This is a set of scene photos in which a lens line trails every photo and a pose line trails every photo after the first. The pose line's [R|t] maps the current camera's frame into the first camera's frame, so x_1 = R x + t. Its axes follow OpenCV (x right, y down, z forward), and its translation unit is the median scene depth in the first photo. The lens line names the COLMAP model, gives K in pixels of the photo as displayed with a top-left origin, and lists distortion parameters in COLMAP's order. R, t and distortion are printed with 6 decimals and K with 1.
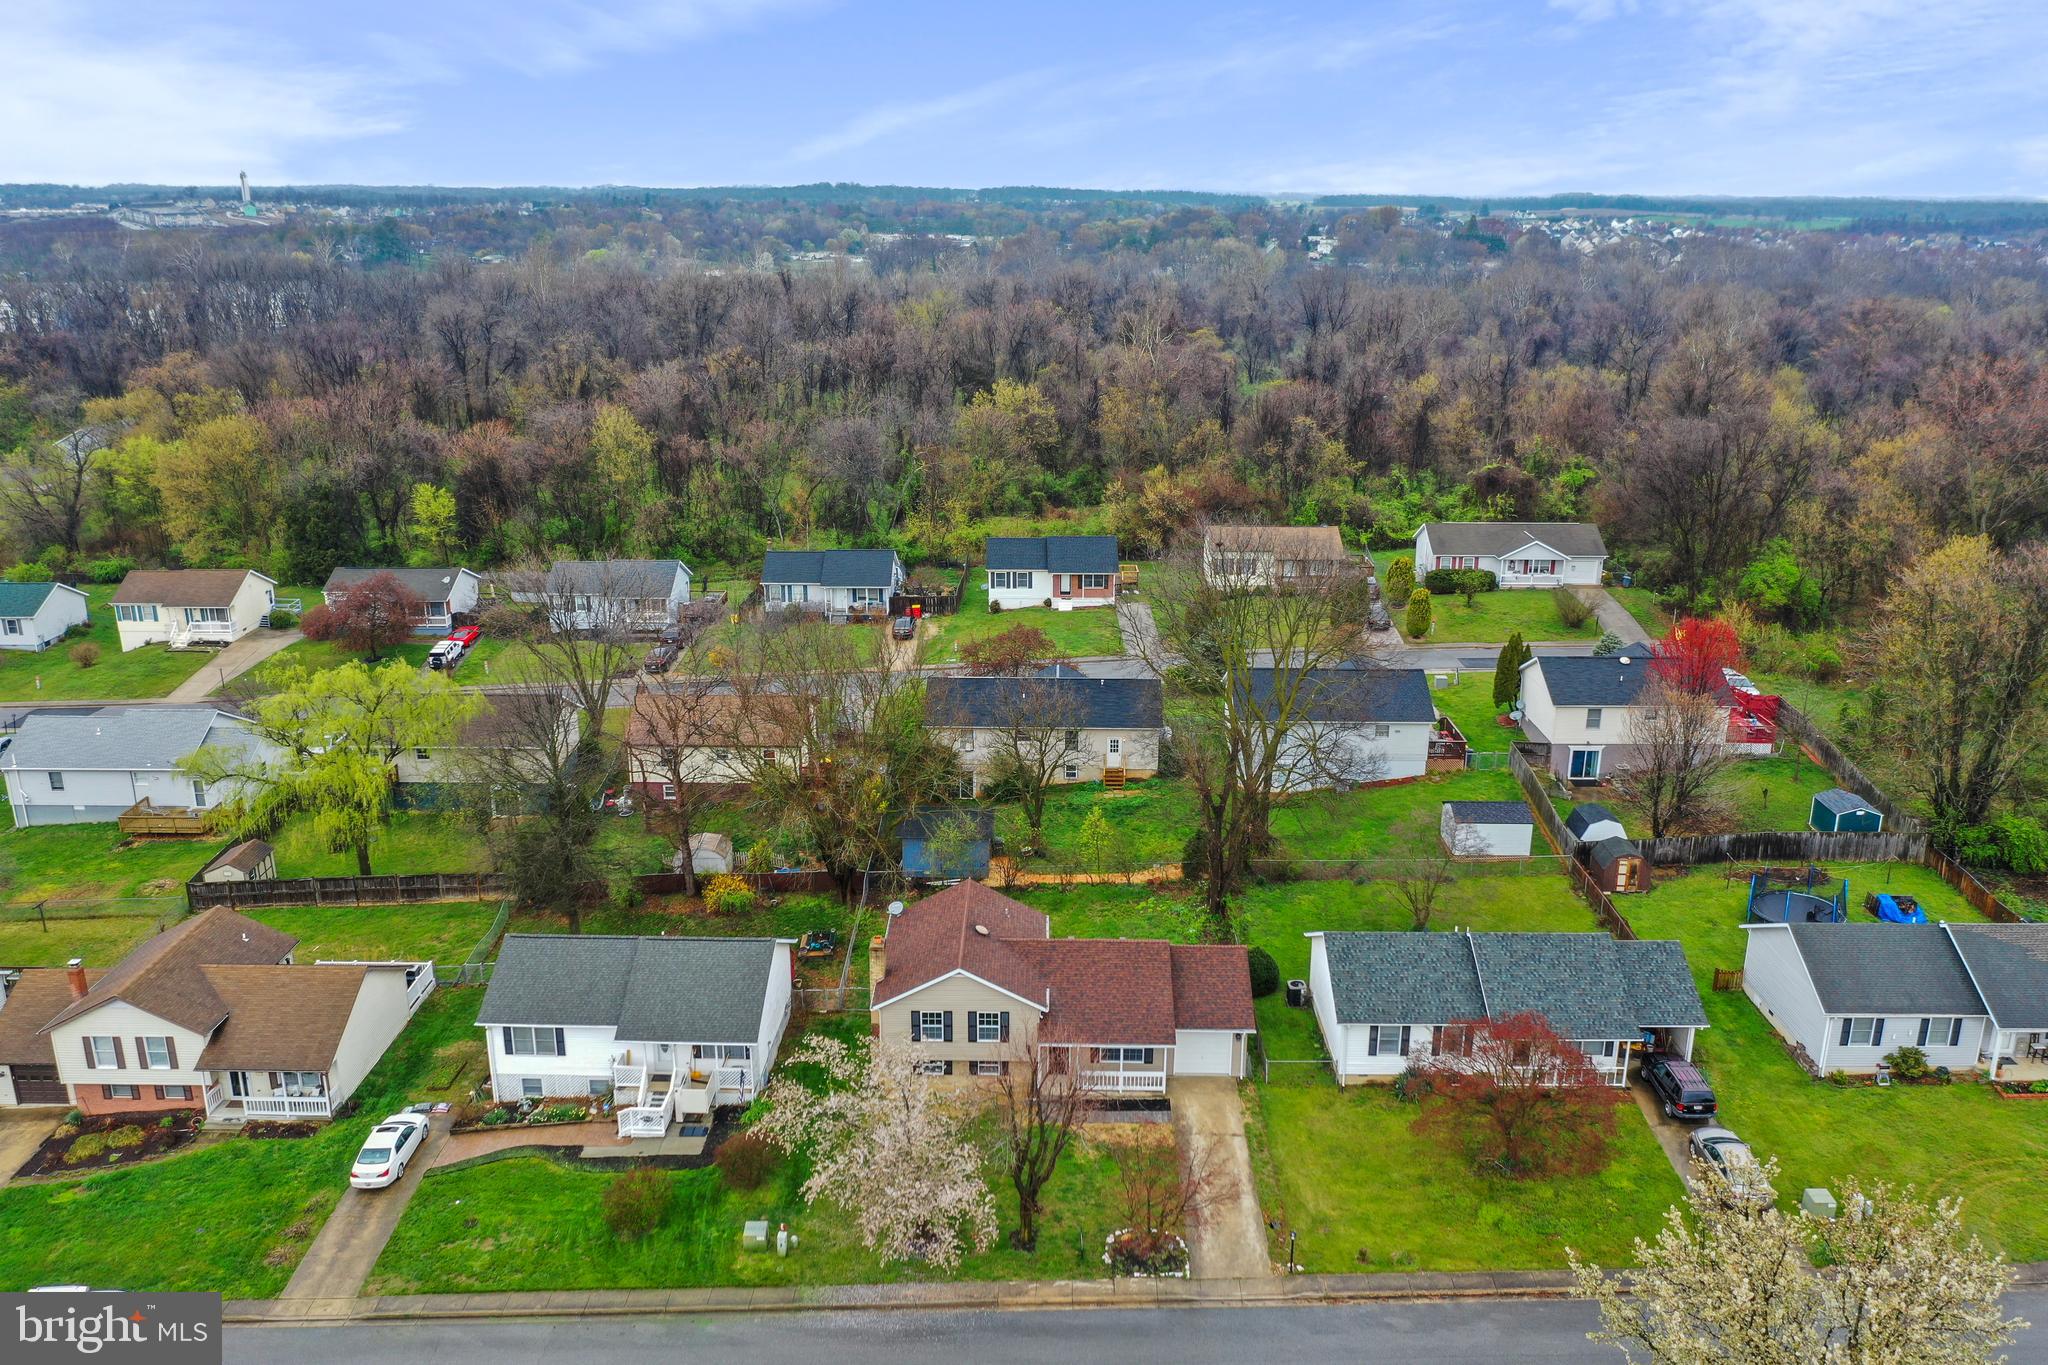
lens RADIAL K [[1650.8, 0, 993.9], [0, 1650.8, 486.4], [0, 0, 1]] dist [-0.008895, 0.005613]
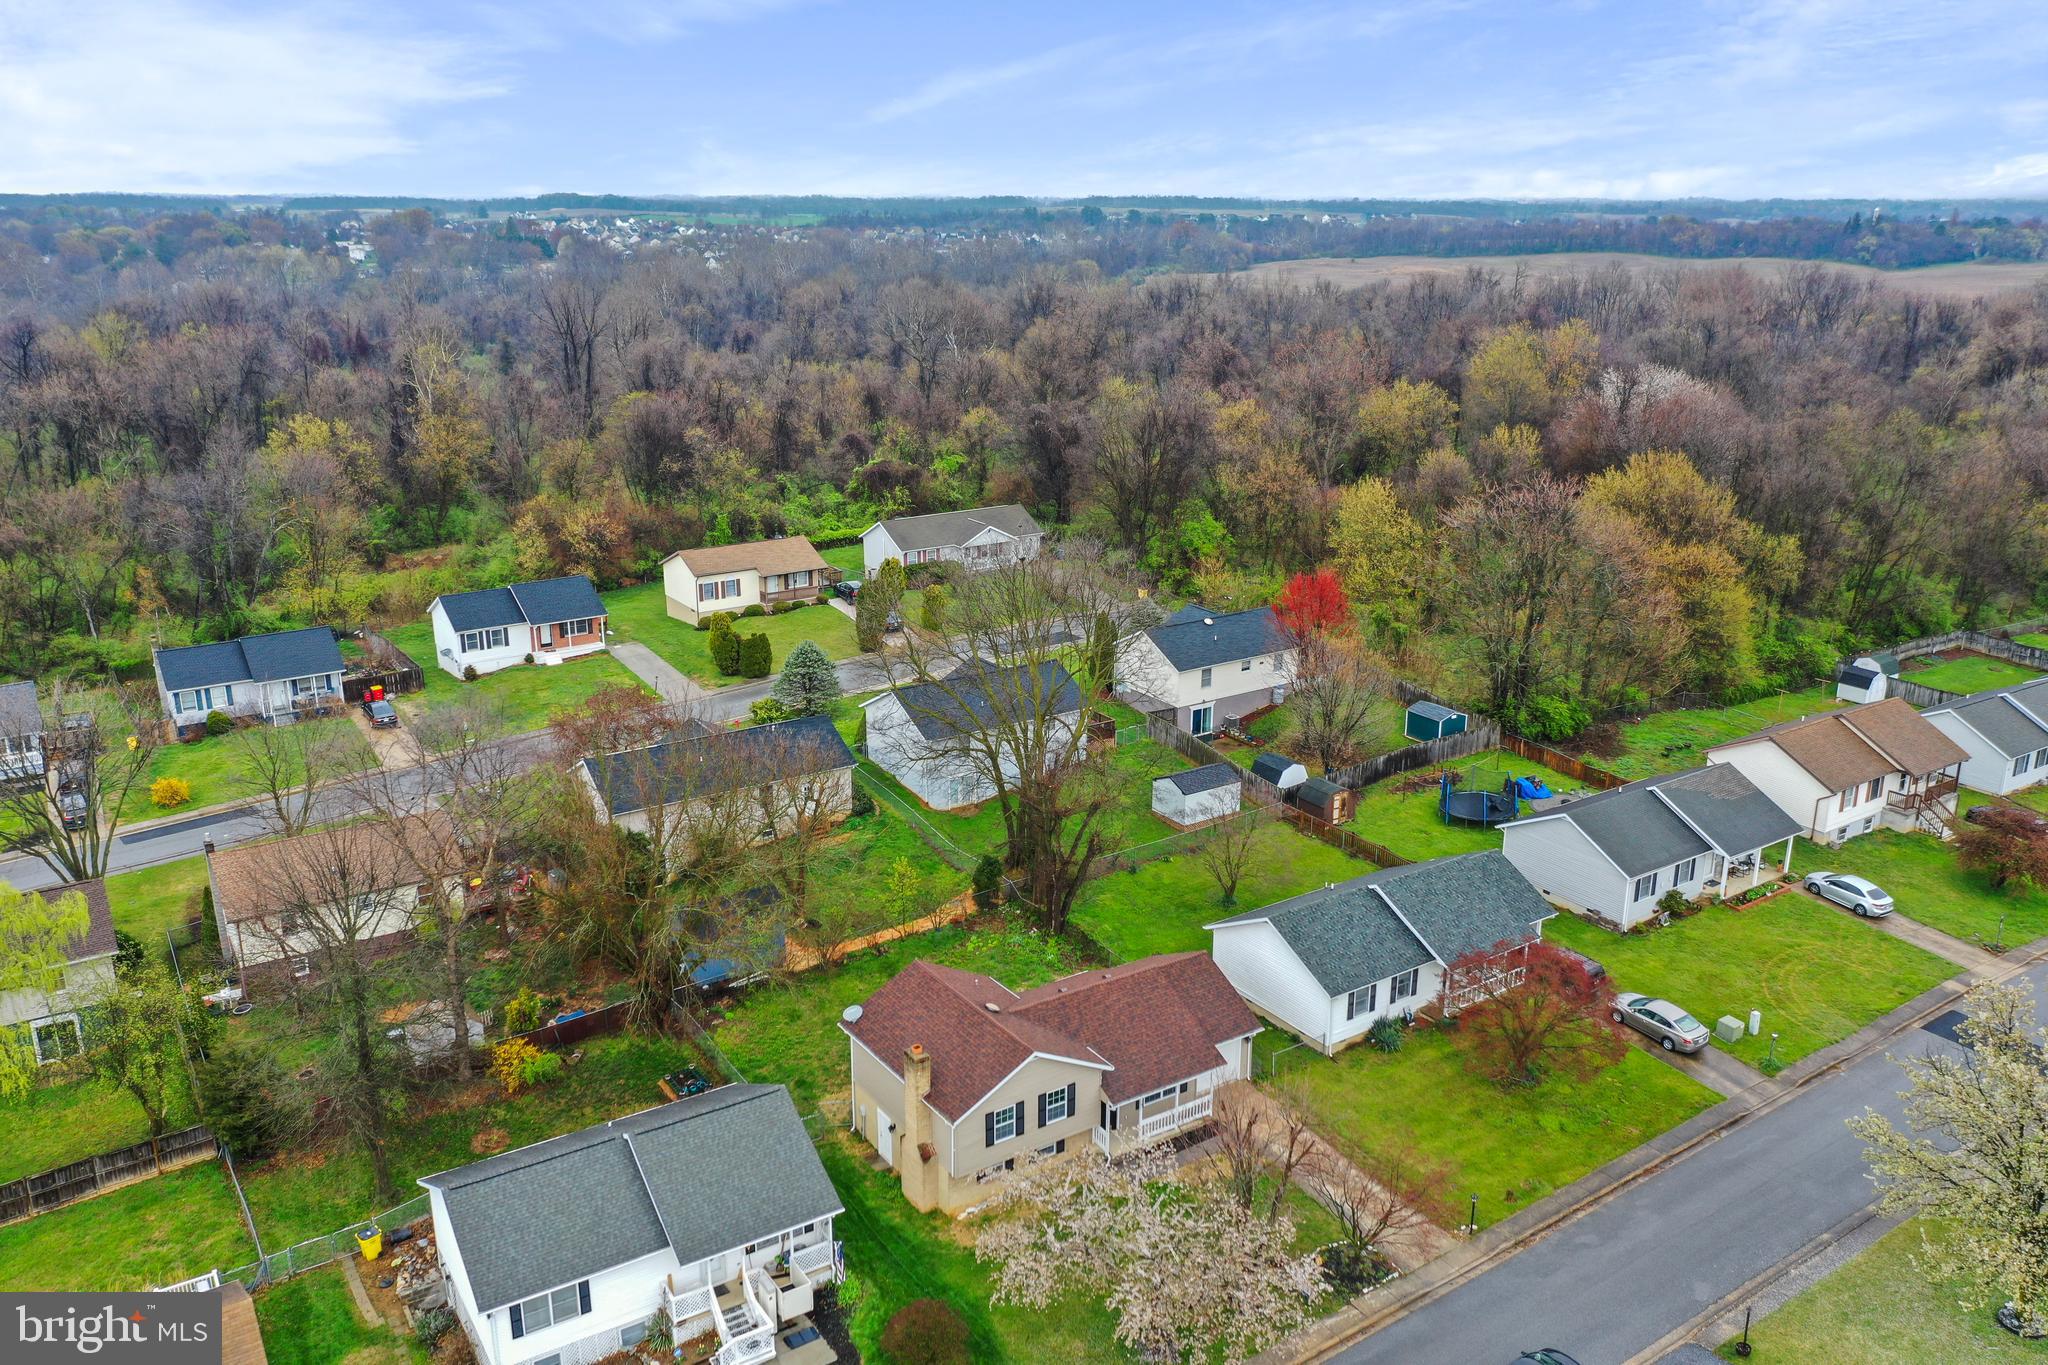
lens RADIAL K [[1650.8, 0, 950.5], [0, 1650.8, 666.3], [0, 0, 1]] dist [-0.008895, 0.005613]
pose [[0.823777, -0.157611, 0.544565, -0.450897], [0.102500, 0.986154, 0.130363, -0.028843], [-0.557571, -0.051572, 0.828526, 0.266903]]
